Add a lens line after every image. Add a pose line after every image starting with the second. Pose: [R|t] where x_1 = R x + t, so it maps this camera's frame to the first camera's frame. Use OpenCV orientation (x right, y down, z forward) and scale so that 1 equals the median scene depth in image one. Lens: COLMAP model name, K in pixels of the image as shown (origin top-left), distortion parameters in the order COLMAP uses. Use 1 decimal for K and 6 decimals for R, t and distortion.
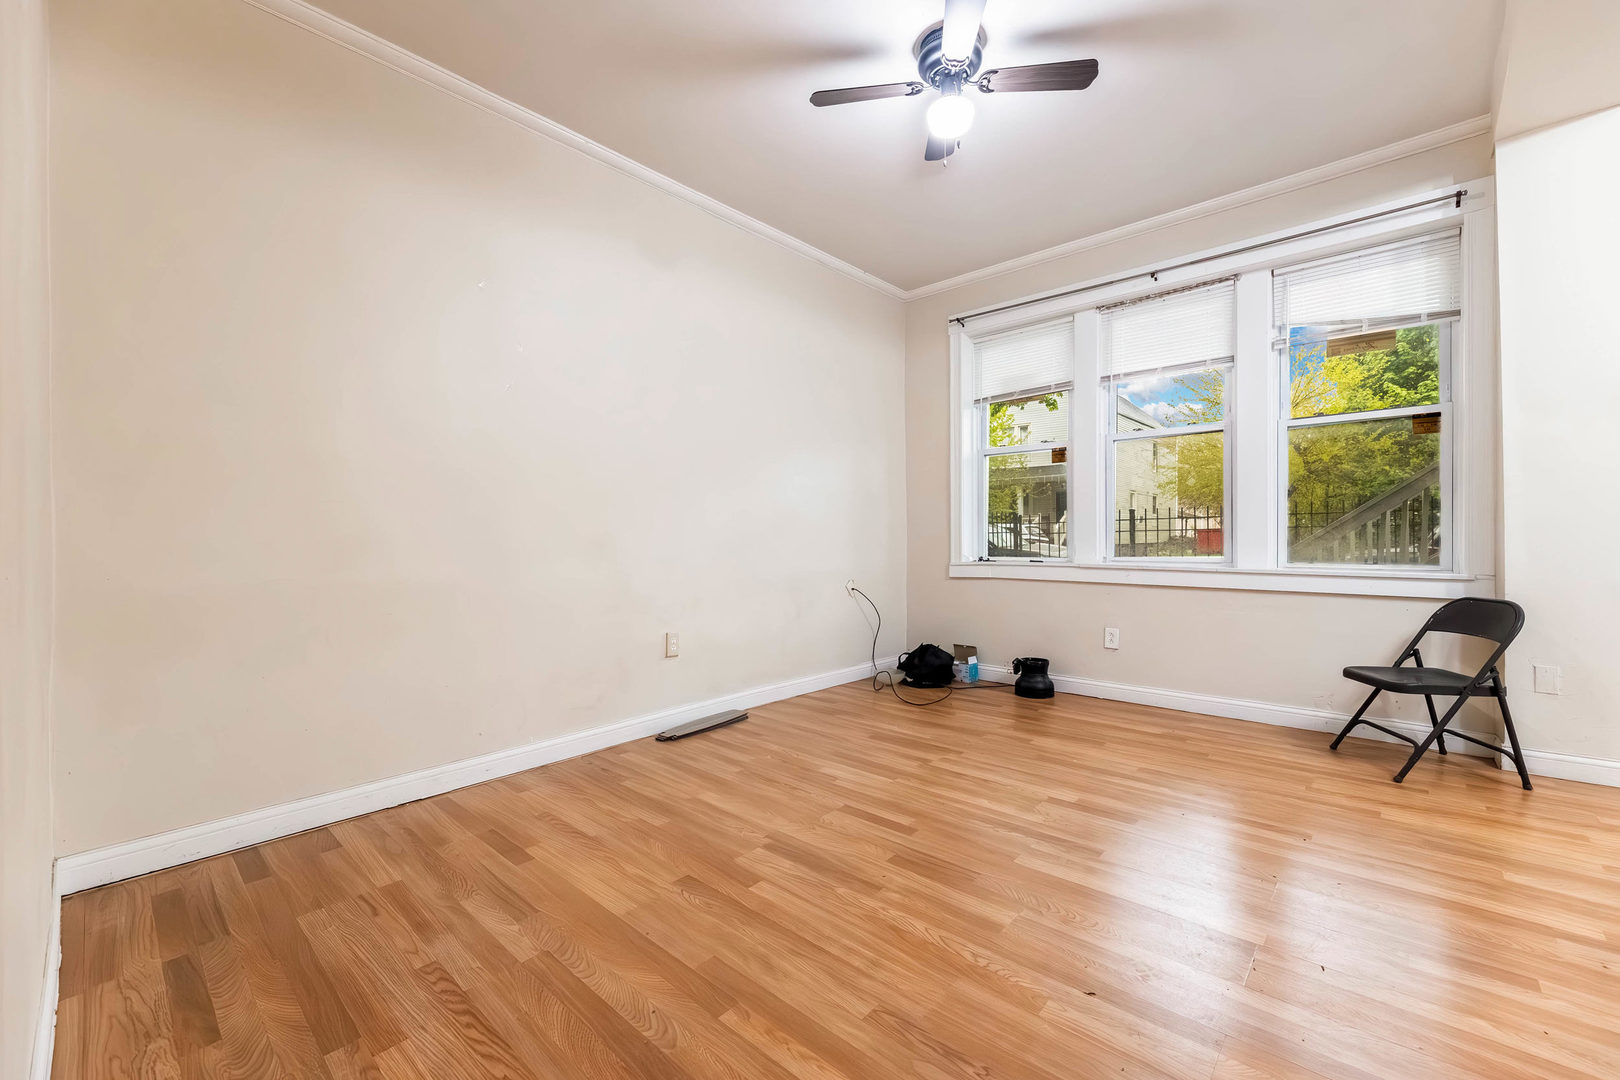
lens RADIAL K [[659.6, 0, 797.4], [0, 659.6, 538.1], [0, 0, 1]] dist [0.001179, 0.000524]
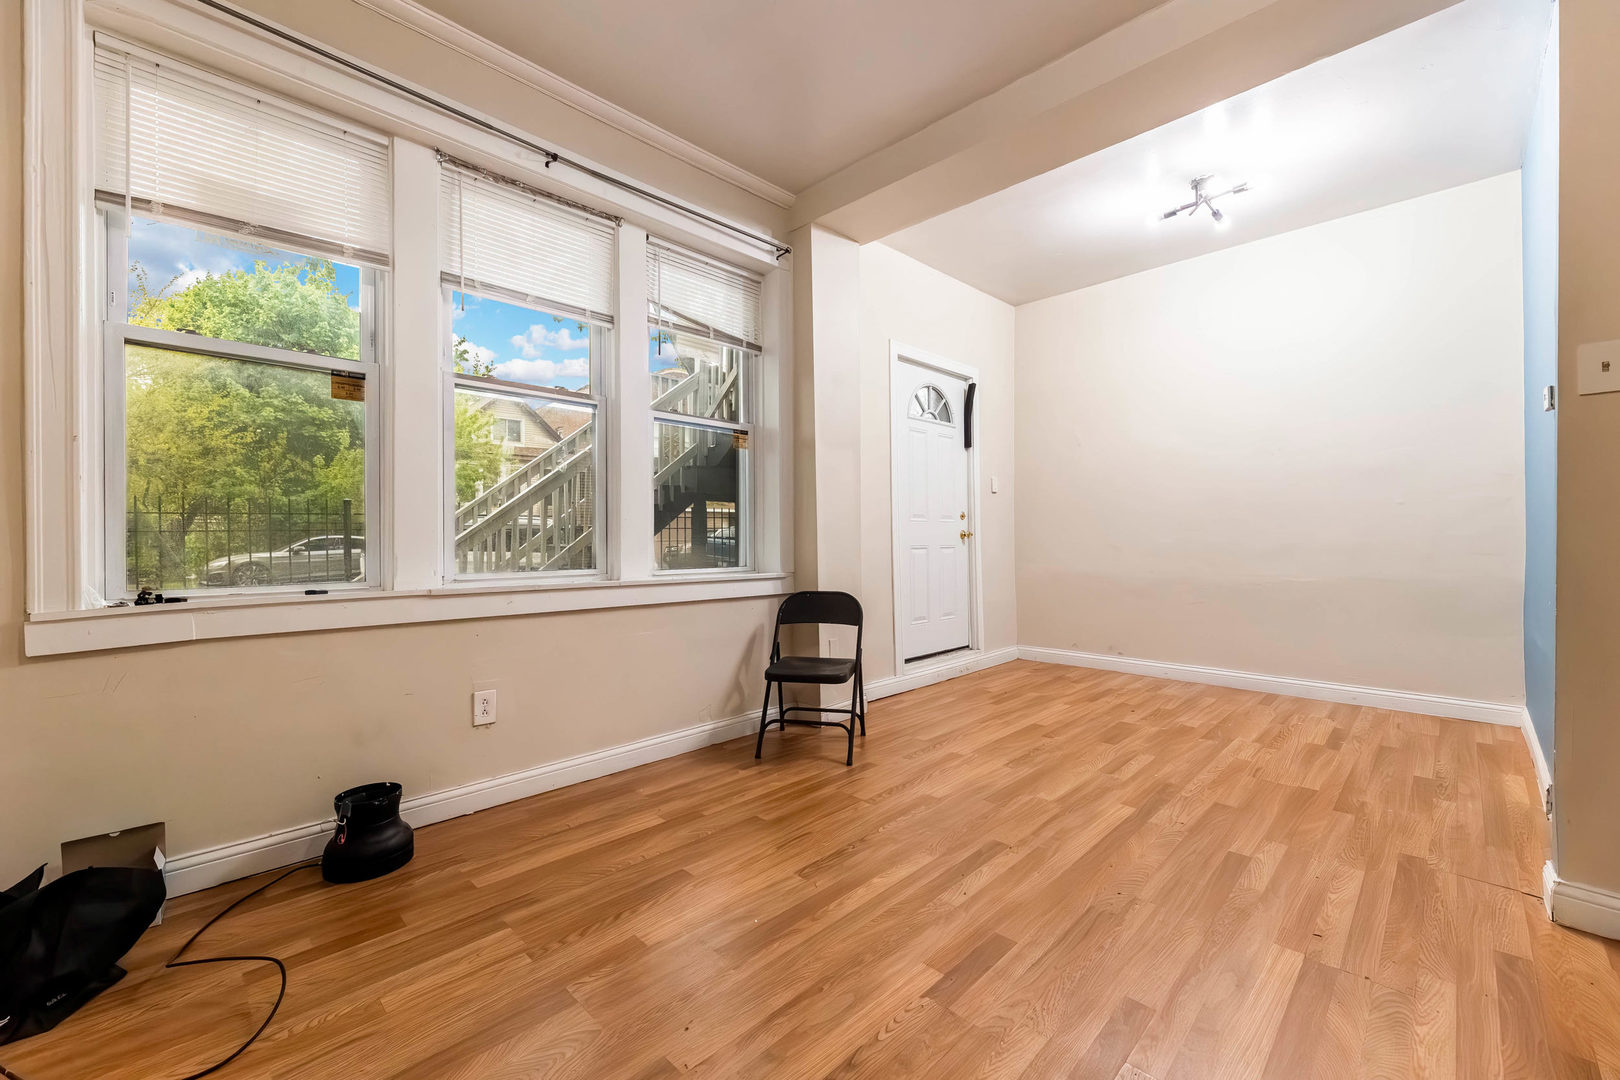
lens RADIAL K [[659.6, 0, 797.4], [0, 659.6, 538.1], [0, 0, 1]] dist [0.001179, 0.000524]
pose [[0.039093, 0.003424, 0.999230, -0.137362], [0.003412, 0.999988, -0.003560, -0.002123], [-0.999230, 0.003549, 0.039081, 0.764402]]
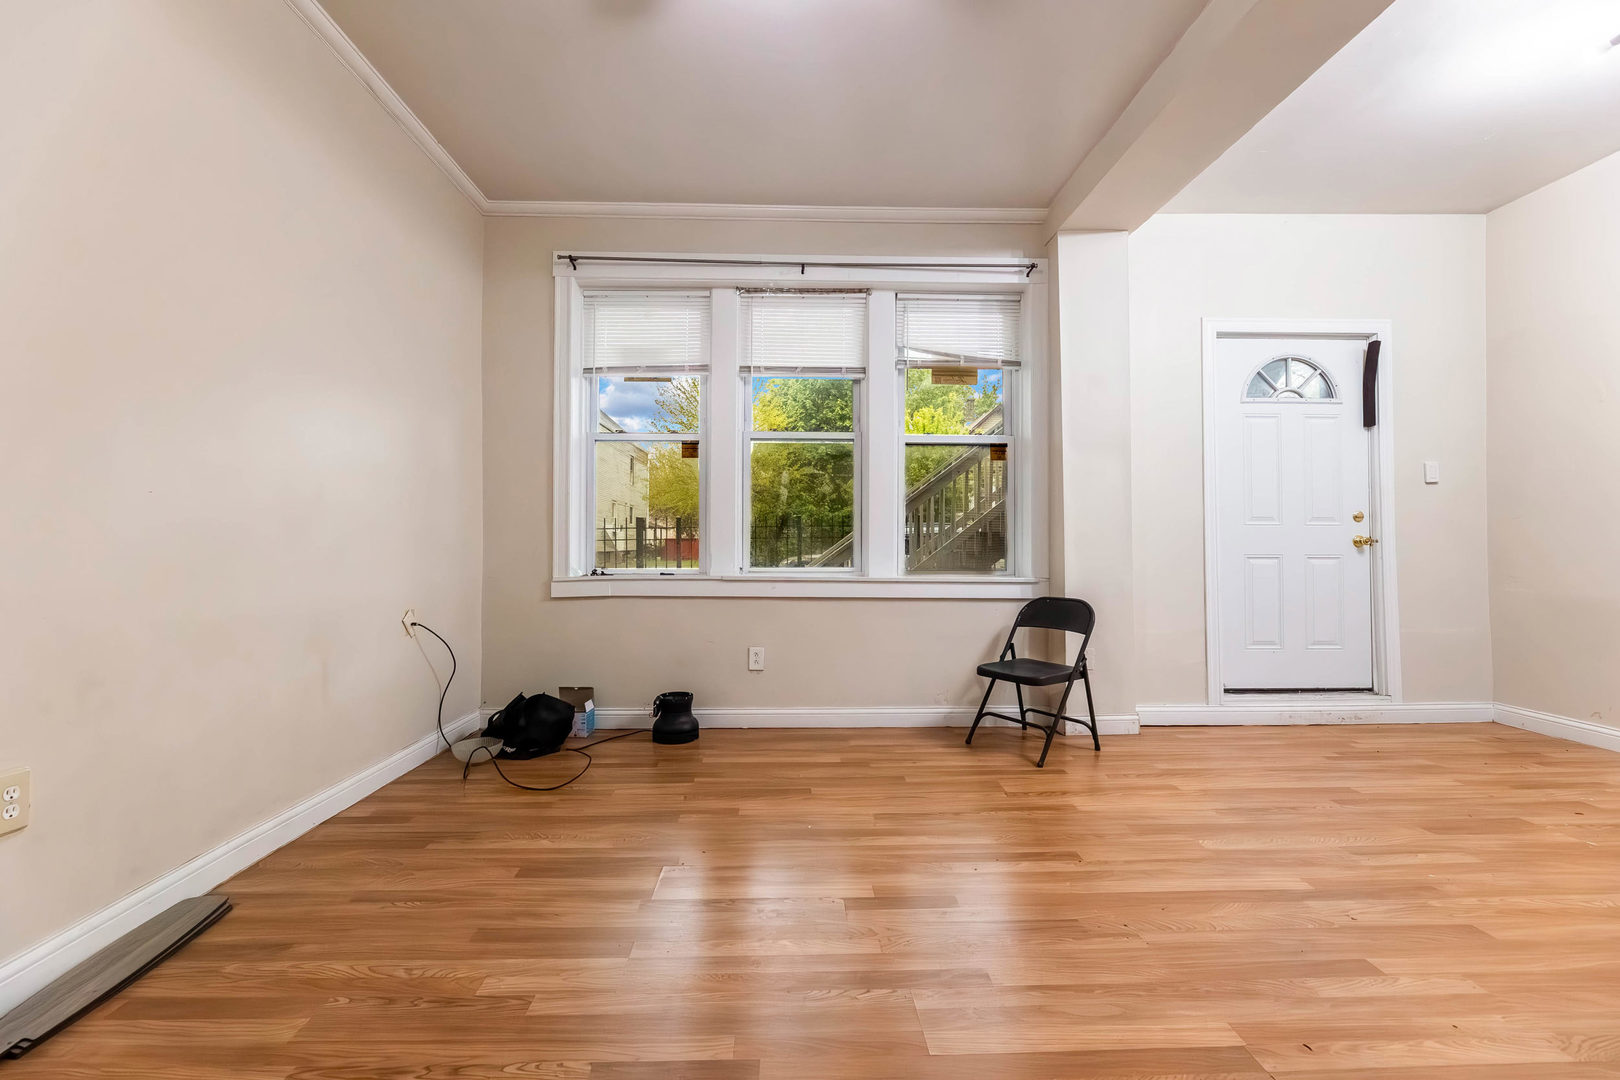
lens RADIAL K [[659.6, 0, 797.4], [0, 659.6, 538.1], [0, 0, 1]] dist [0.001179, 0.000524]
pose [[0.715895, 0.013741, 0.698073, -0.122175], [-0.005378, 0.999885, -0.014166, 0.000987], [-0.698187, 0.006387, 0.715887, 0.356770]]
